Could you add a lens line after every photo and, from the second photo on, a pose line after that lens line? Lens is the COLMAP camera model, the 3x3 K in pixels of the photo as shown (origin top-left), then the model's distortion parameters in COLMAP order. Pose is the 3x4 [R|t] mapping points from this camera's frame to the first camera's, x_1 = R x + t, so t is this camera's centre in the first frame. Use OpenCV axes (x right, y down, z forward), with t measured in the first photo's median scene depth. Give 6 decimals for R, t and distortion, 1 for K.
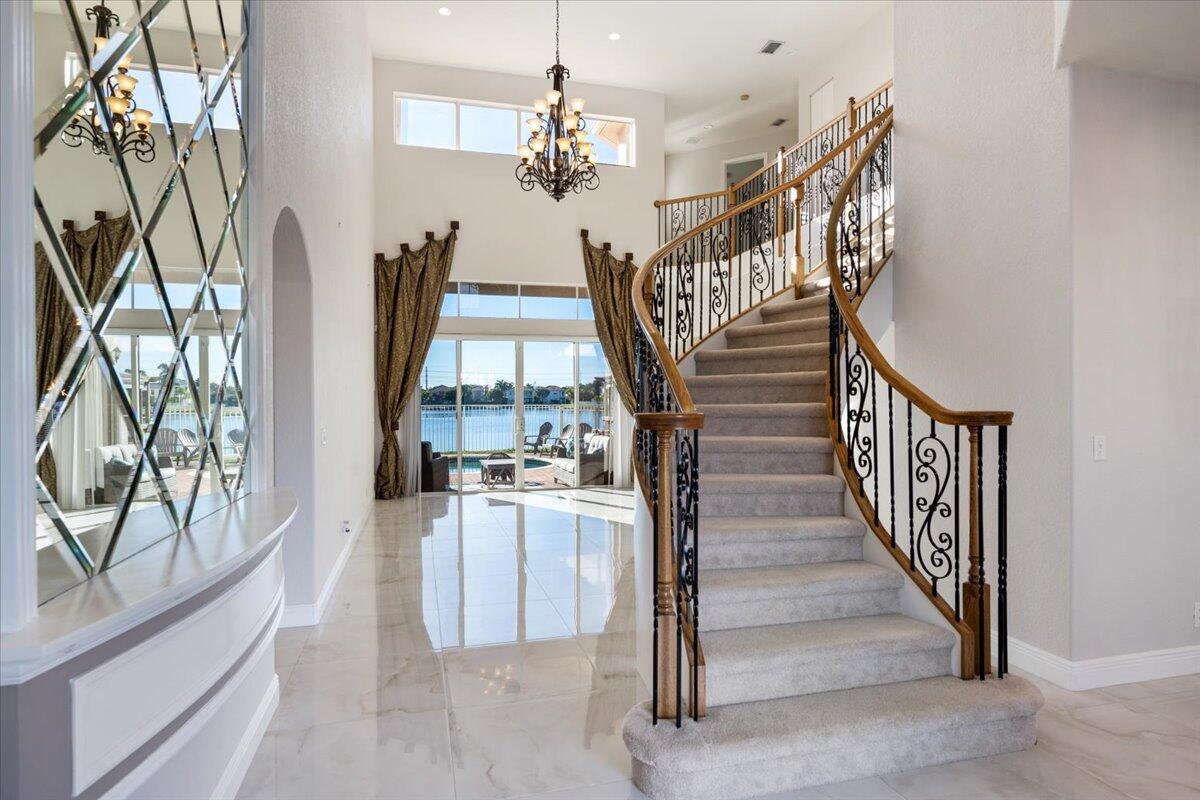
lens RADIAL K [[683.9, 0, 602.8], [0, 683.9, 404.8], [0, 0, 1]] dist [-0.000875, -0.001248]
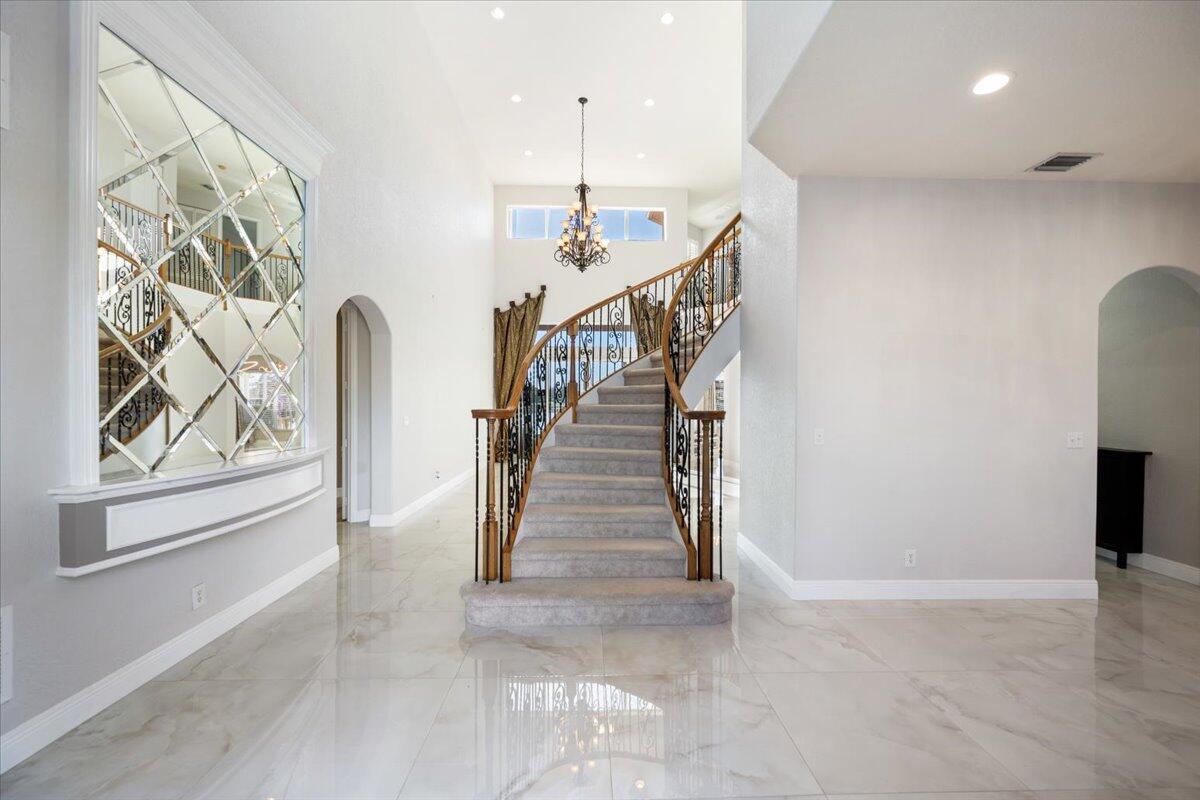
lens RADIAL K [[485.9, 0, 603.1], [0, 485.9, 405.6], [0, 0, 1]] dist [-0.001155, -0.000087]
pose [[0.971763, 0.009043, -0.235786, 0.177174], [-0.008127, 0.999955, 0.004856, -0.001689], [0.235819, -0.002803, 0.971793, -0.041524]]
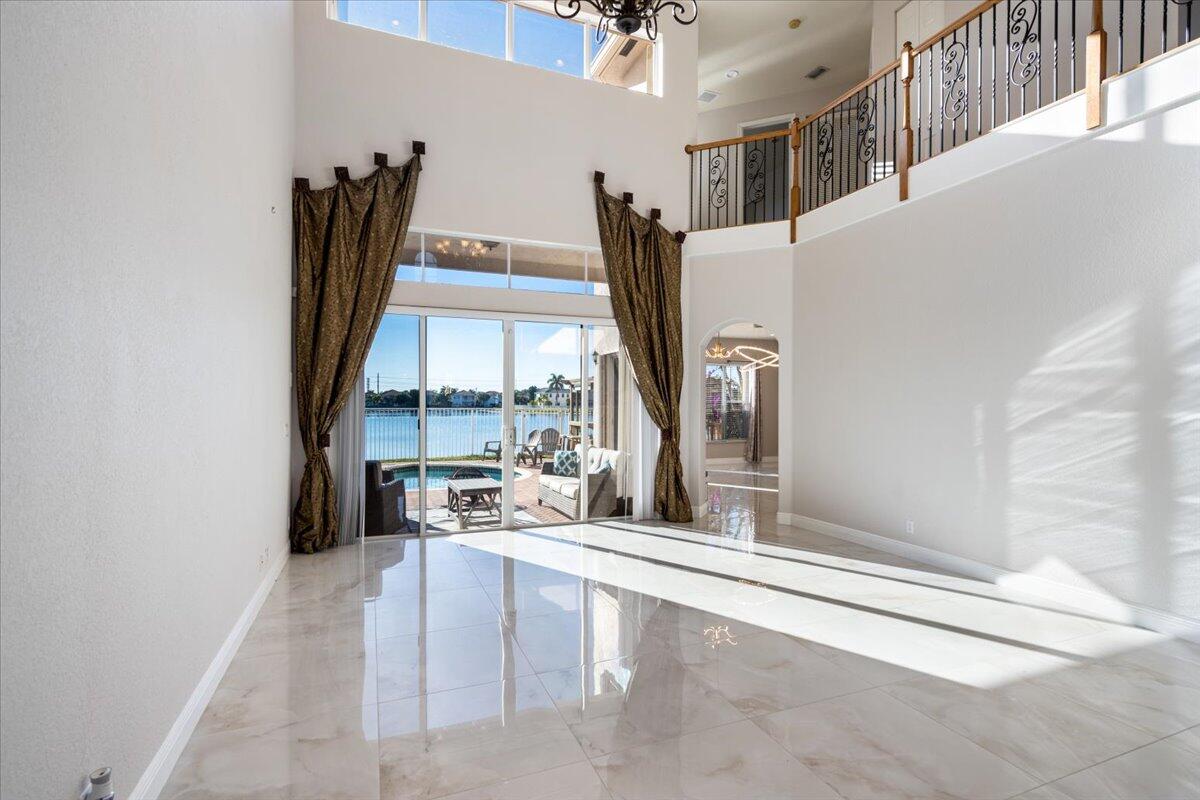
lens RADIAL K [[576.0, 0, 603.7], [0, 576.0, 406.3], [0, 0, 1]] dist [-0.000105, -0.000015]
pose [[0.992651, 0.007163, 0.120799, -0.099509], [-0.006718, 0.999969, -0.004097, -0.001652], [-0.120825, 0.003255, 0.992669, 0.401964]]
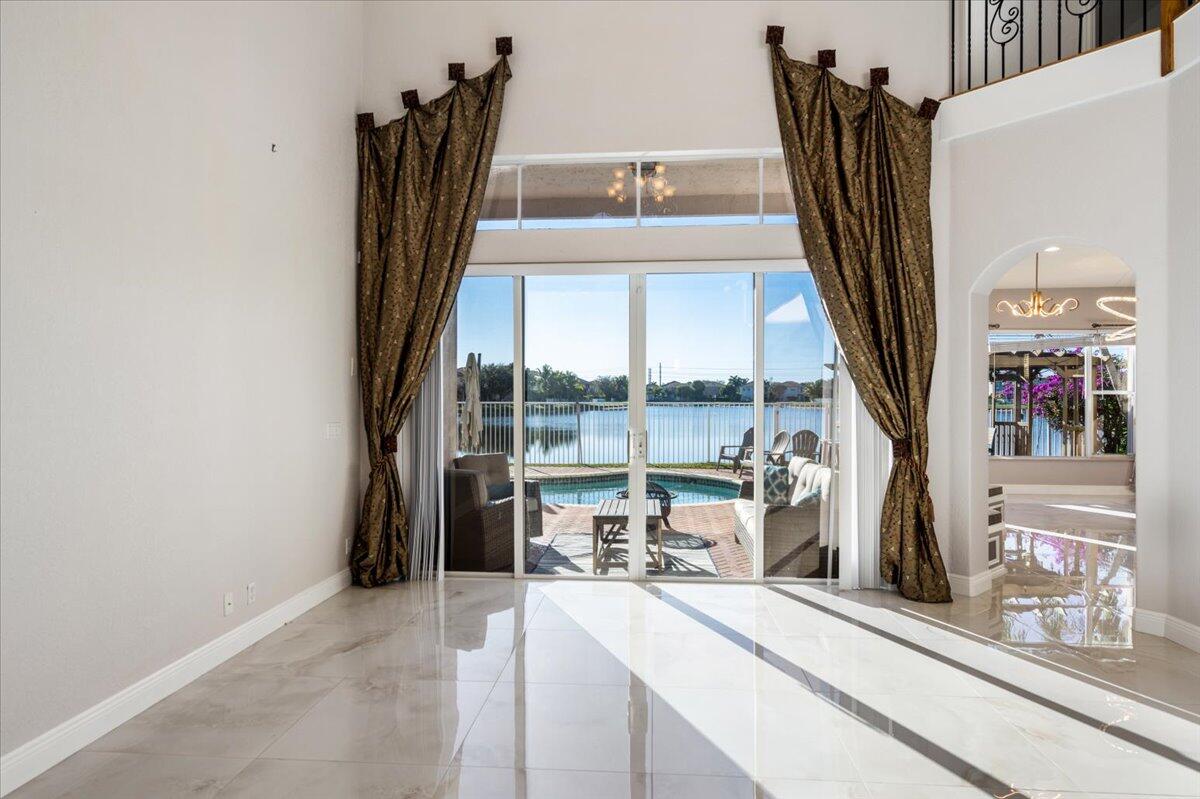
lens RADIAL K [[683.9, 0, 600.3], [0, 683.9, 396.9], [0, 0, 1]] dist [-0.000875, -0.001248]
pose [[0.940238, 0.006123, -0.340463, 0.021879], [-0.008181, 0.999956, -0.004608, -0.003452], [0.340420, 0.007118, 0.940247, 0.552178]]
